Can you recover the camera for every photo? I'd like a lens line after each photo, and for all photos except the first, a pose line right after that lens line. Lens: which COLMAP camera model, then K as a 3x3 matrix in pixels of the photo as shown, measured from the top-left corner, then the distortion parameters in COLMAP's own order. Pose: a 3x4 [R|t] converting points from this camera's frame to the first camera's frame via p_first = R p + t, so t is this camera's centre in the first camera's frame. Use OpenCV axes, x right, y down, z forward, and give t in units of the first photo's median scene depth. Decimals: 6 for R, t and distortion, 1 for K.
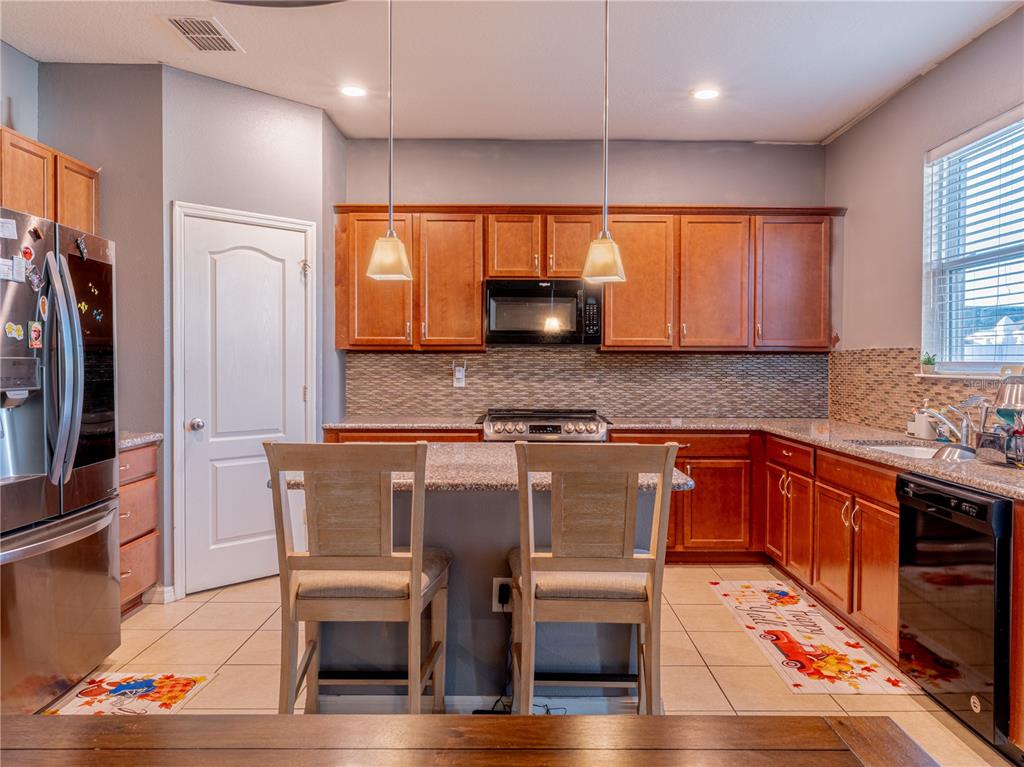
lens RADIAL K [[768.3, 0, 512.0], [0, 768.3, 383.5], [0, 0, 1]] dist [0.003754, 0.004375]
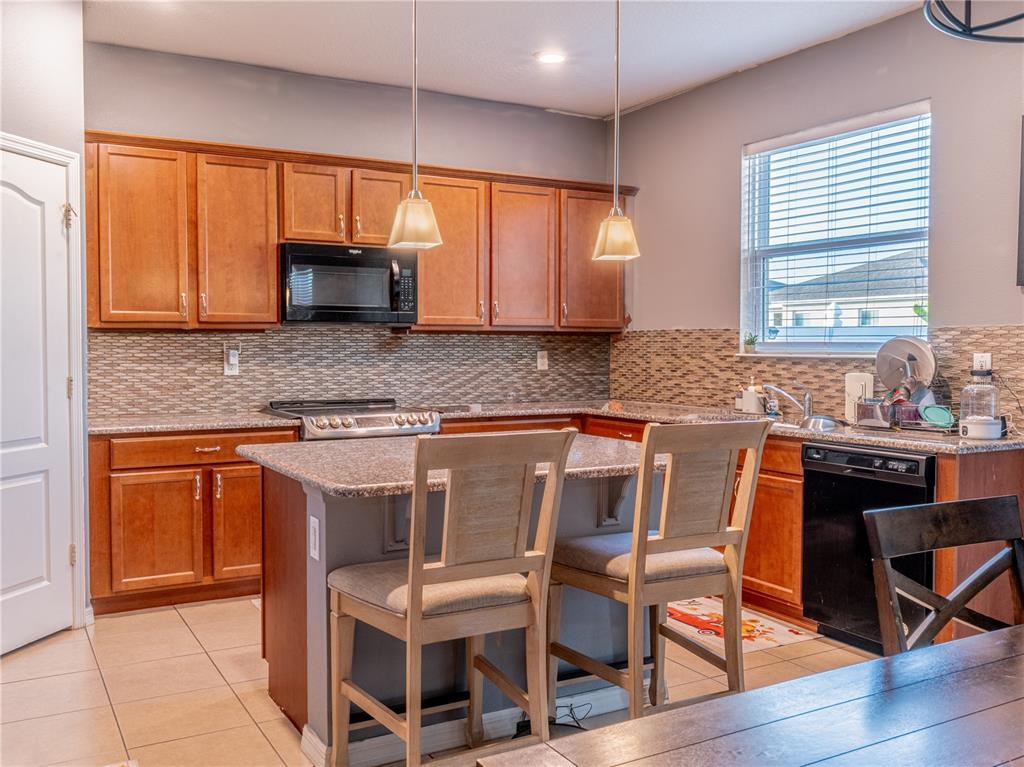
lens RADIAL K [[933.7, 0, 512.0], [0, 933.7, 383.5], [0, 0, 1]] dist [0.008972, 0.004148]
pose [[0.873628, -0.024183, 0.485993, -0.305227], [0.016799, 0.999668, 0.019545, -0.001093], [-0.486305, -0.008911, 0.873744, 0.016477]]
